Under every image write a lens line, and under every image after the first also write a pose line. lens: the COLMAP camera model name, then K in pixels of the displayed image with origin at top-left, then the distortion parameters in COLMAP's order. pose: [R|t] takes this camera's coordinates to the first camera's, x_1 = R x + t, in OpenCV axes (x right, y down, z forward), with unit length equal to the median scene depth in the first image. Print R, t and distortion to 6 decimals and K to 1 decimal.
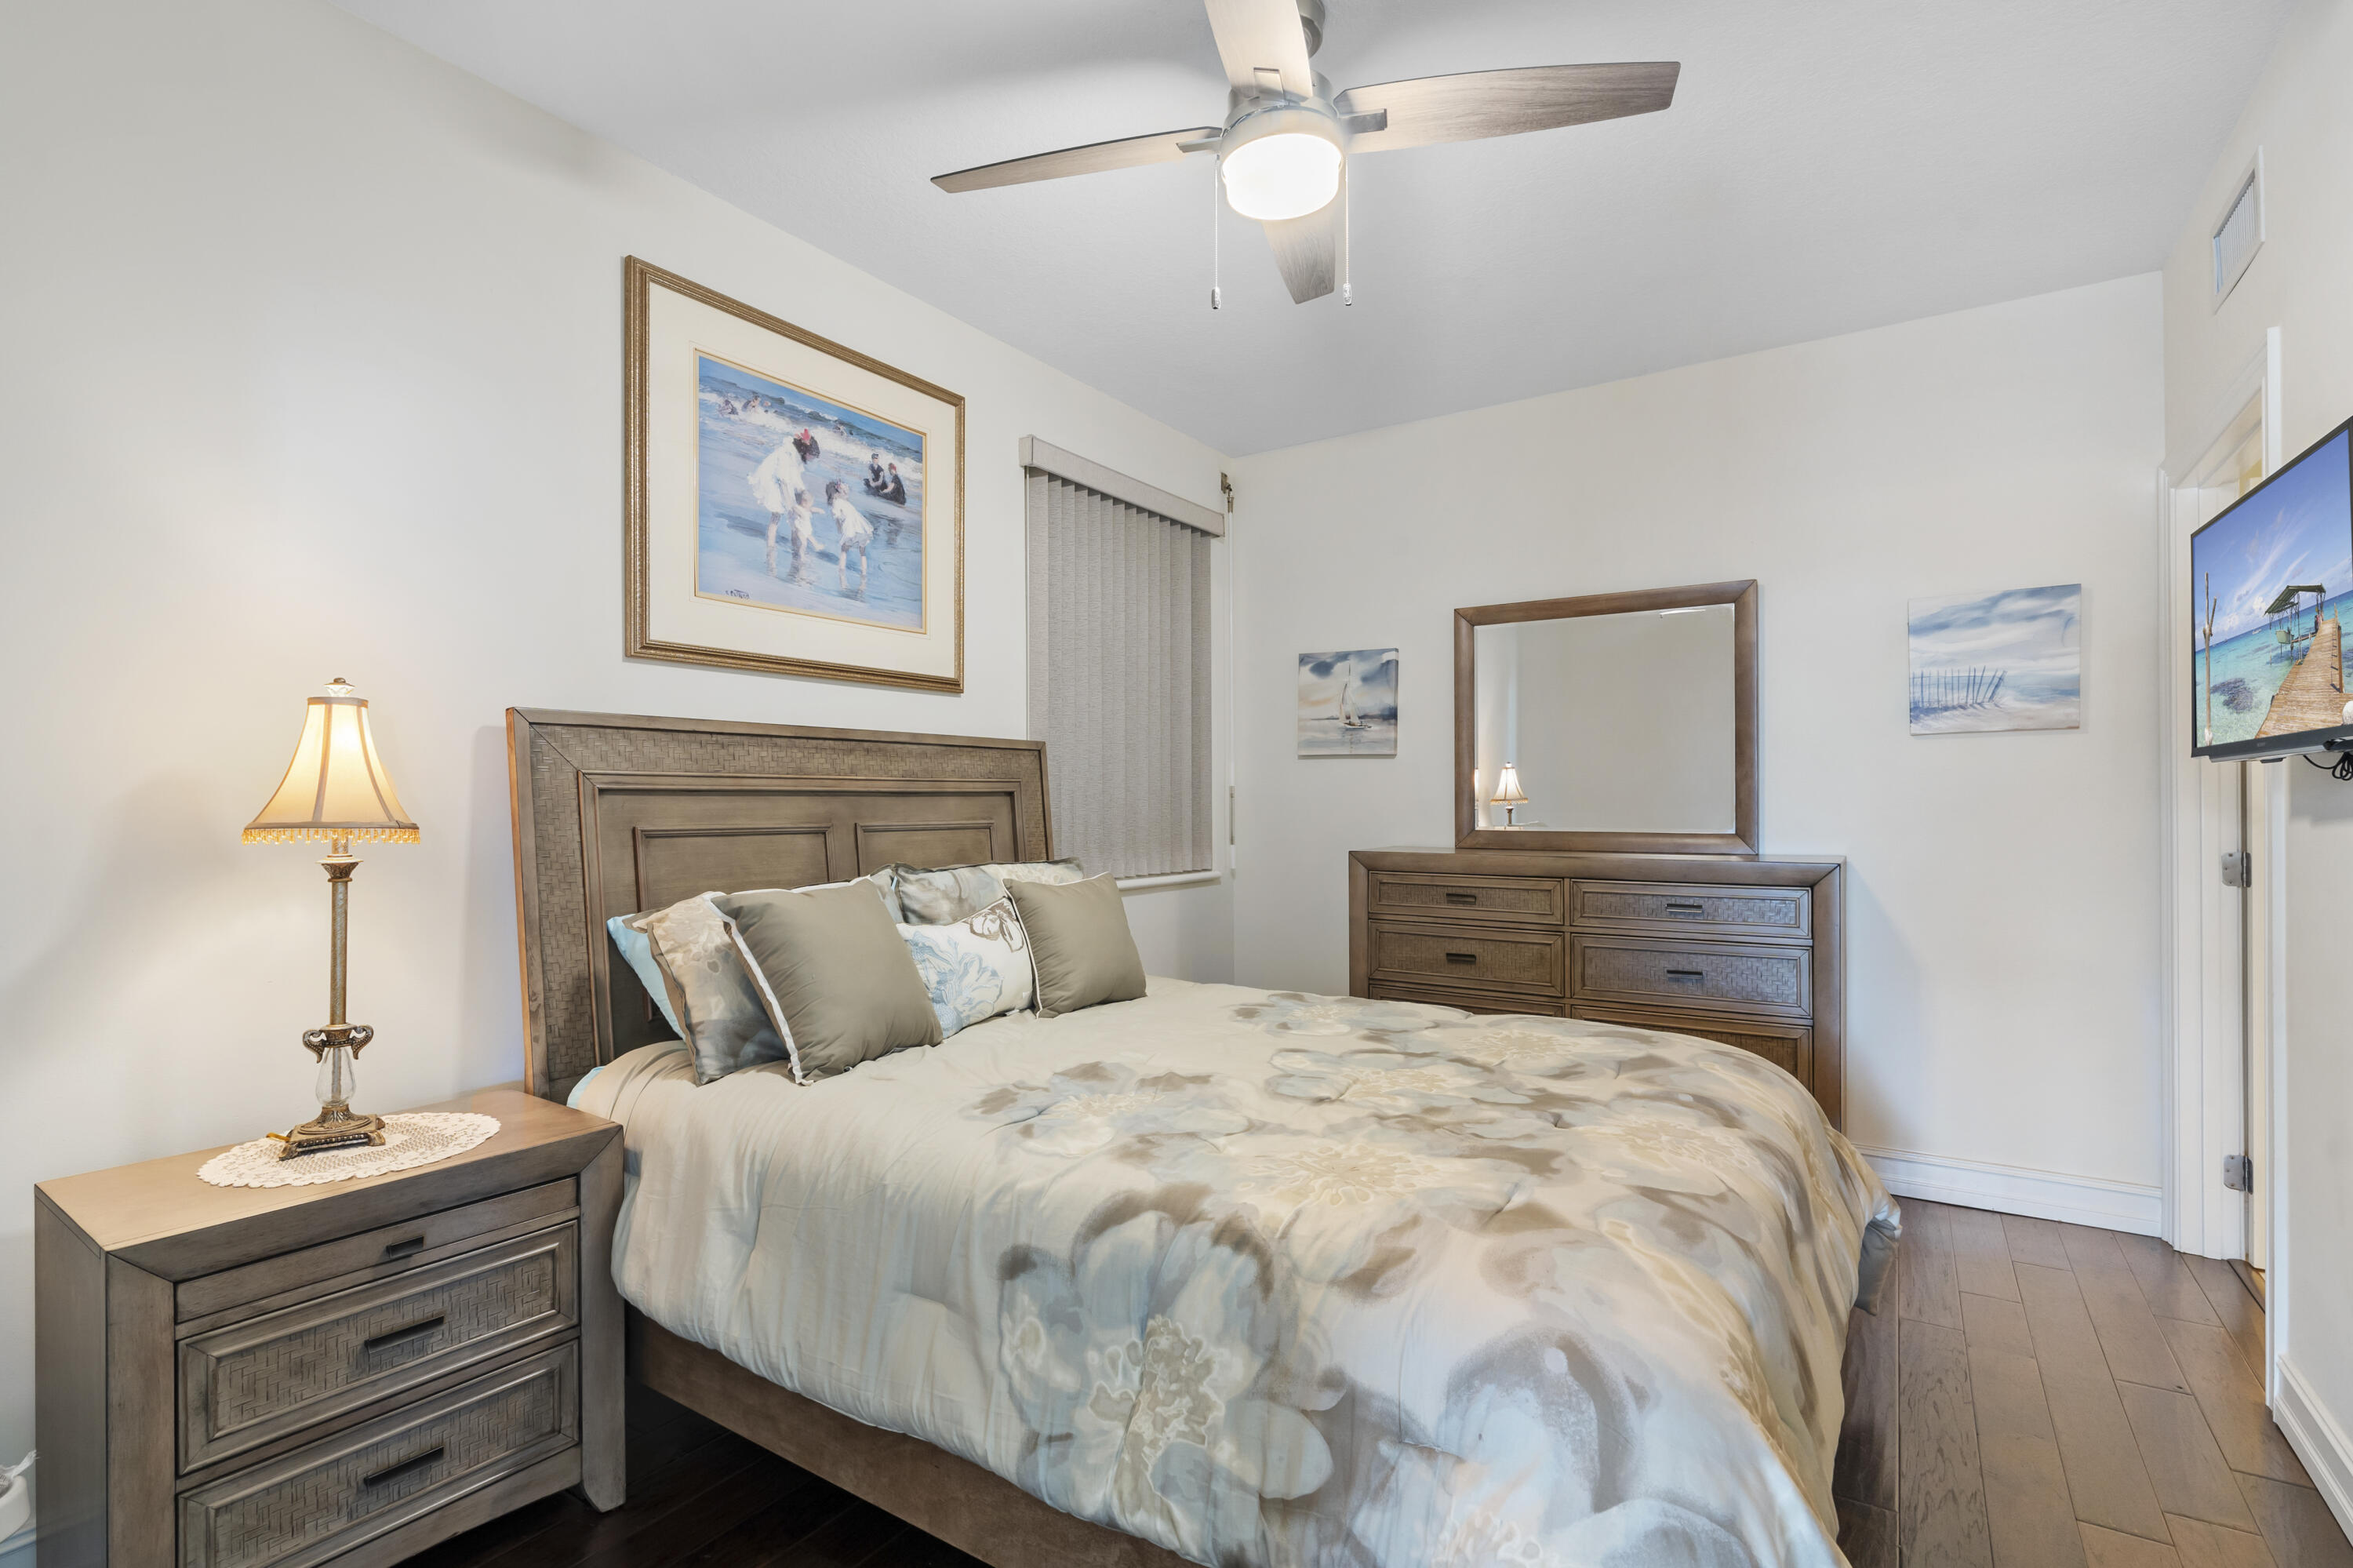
lens RADIAL K [[1088.7, 0, 1165.7], [0, 1088.7, 793.4], [0, 0, 1]] dist [0.000500, 0.000016]
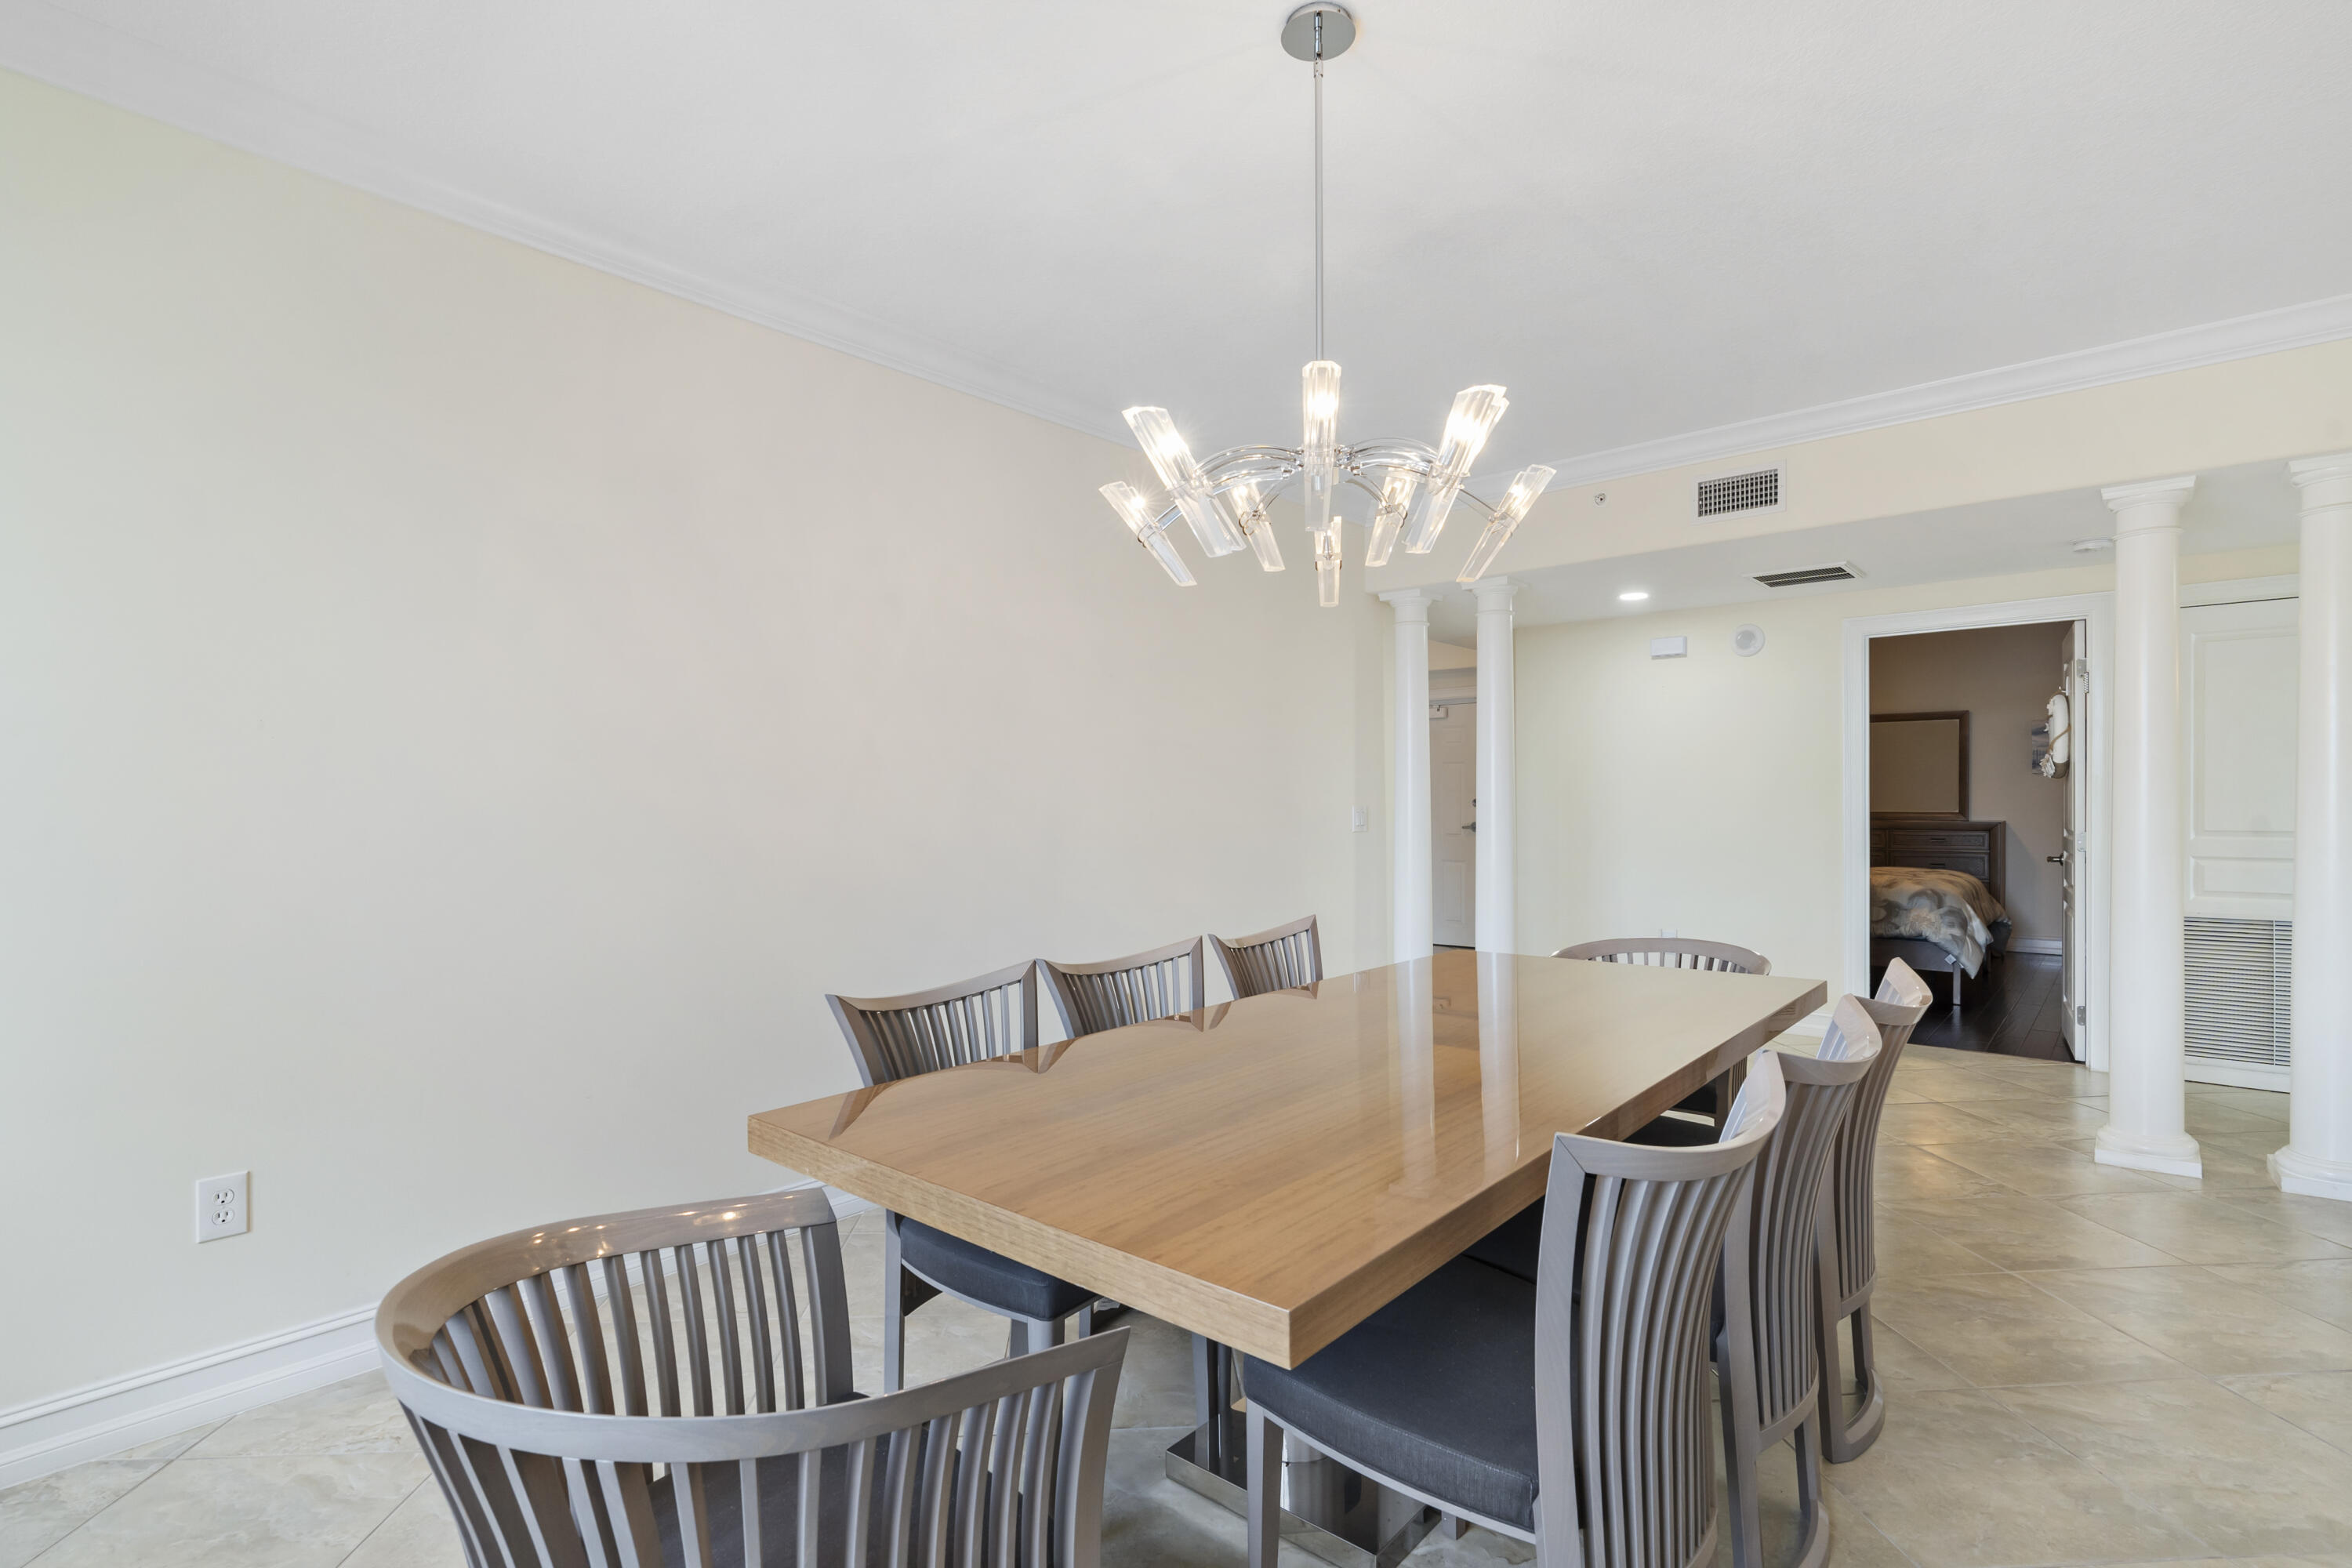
lens RADIAL K [[1088.2, 0, 1188.5], [0, 1088.2, 791.1], [0, 0, 1]] dist [0.000500, 0.000016]
pose [[0.991595, 0.002219, -0.129358, -0.945403], [0.000092, 0.999841, 0.017858, -0.056512], [0.129377, -0.017720, 0.991437, -1.776651]]
